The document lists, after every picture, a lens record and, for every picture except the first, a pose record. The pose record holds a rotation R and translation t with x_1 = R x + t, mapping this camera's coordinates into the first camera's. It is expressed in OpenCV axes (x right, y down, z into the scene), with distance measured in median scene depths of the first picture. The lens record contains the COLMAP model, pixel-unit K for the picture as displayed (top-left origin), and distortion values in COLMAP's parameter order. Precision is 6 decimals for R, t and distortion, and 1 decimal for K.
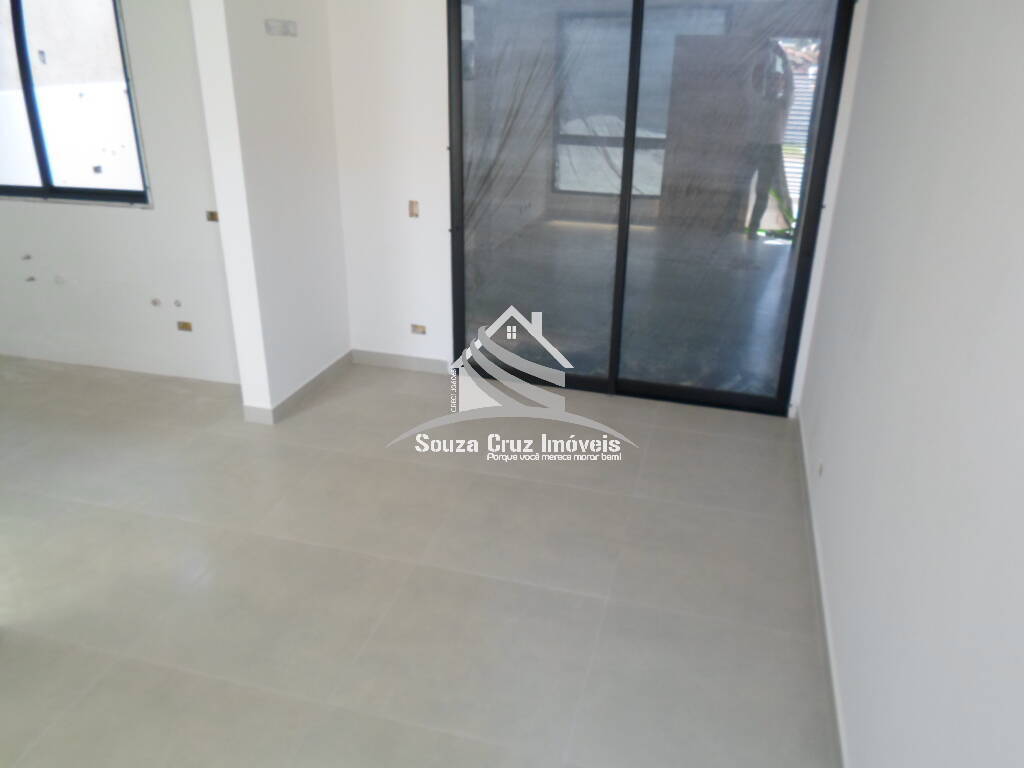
lens RADIAL K [[804.3, 0, 512.0], [0, 804.3, 384.0], [0, 0, 1]] dist [-0.002765, -0.010546]
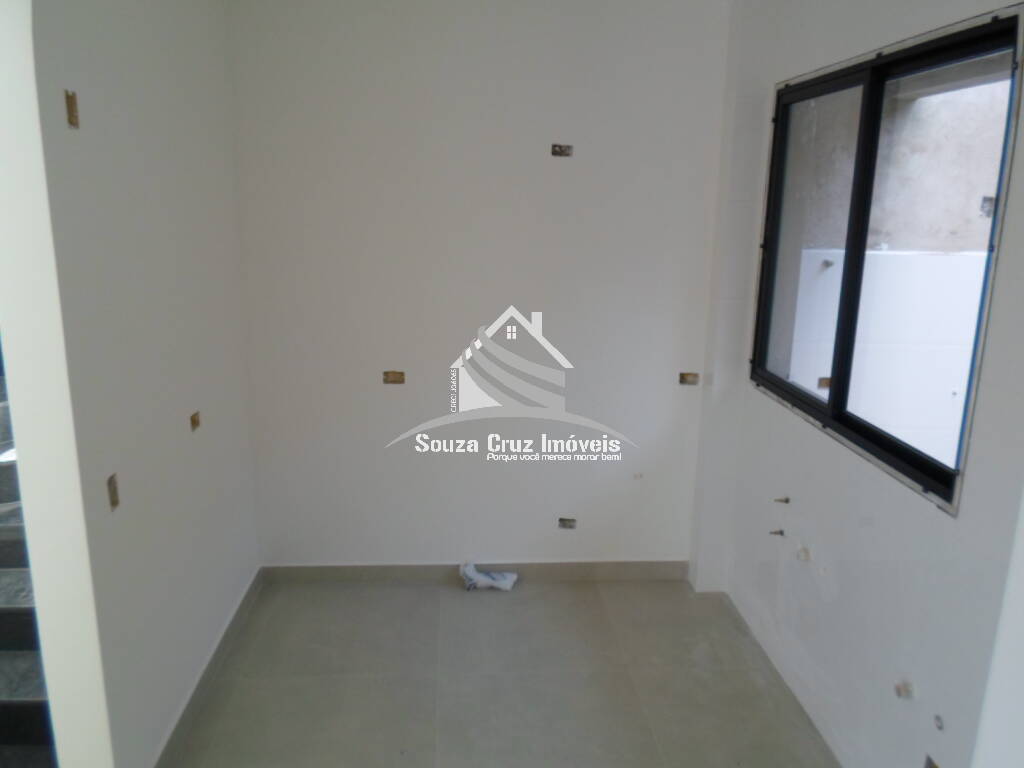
lens RADIAL K [[798.3, 0, 513.4], [0, 798.3, 376.0], [0, 0, 1]] dist [-0.002686, -0.016379]
pose [[0.352263, 0.213122, -0.911312, -0.132259], [-0.385886, 0.920180, 0.066033, -0.211000], [0.852644, 0.328402, 0.406386, 0.540510]]
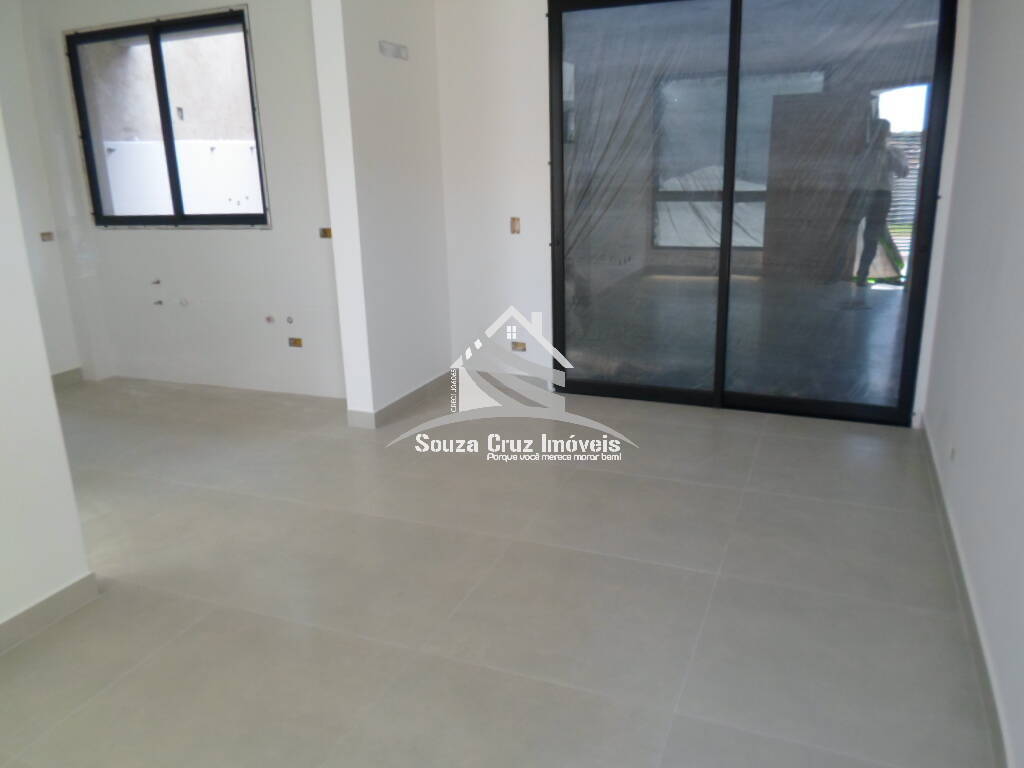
lens RADIAL K [[798.3, 0, 511.2], [0, 798.3, 381.0], [0, 0, 1]] dist [0.005958, -0.039863]
pose [[0.992224, -0.005573, -0.124337, -0.002050], [-0.009928, 0.992270, -0.123702, 0.102081], [0.124065, 0.123975, 0.984499, 0.023913]]
